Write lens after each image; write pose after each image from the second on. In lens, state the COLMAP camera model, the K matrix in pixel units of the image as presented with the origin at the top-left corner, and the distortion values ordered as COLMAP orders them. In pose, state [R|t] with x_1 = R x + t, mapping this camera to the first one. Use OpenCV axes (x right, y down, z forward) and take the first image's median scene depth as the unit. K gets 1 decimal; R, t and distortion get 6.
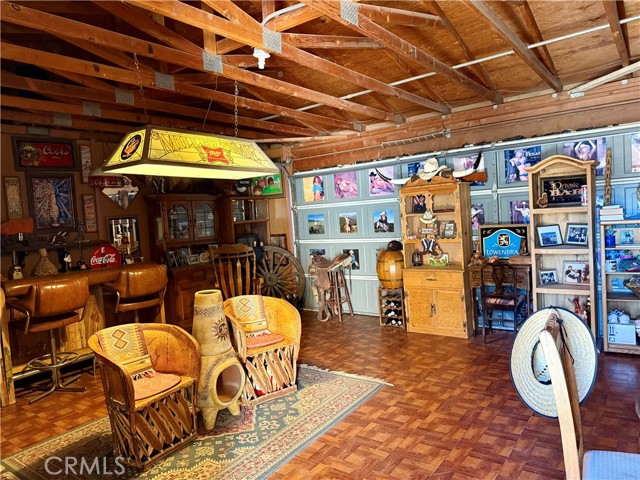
lens RADIAL K [[450.4, 0, 321.6], [0, 450.4, 240.1], [0, 0, 1]] dist [0.067169, -0.090288]
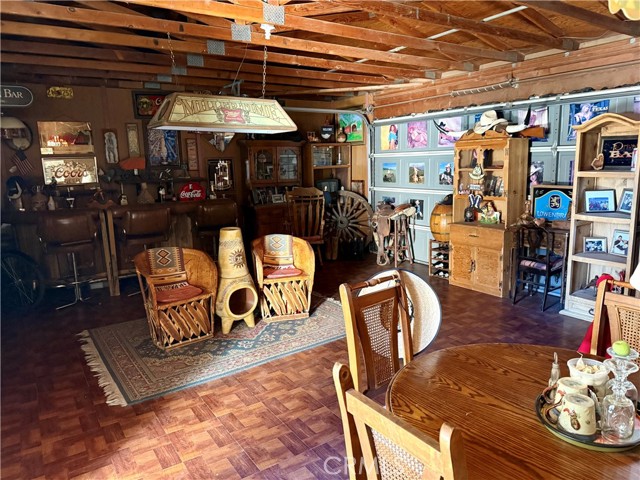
lens RADIAL K [[450.4, 0, 316.8], [0, 450.4, 237.6], [0, 0, 1]] dist [0.067169, -0.090288]
pose [[0.943109, 0.098034, -0.317702, 0.239803], [-0.056417, 0.988871, 0.137662, -0.028669], [0.327662, -0.111907, 0.938144, -0.055845]]
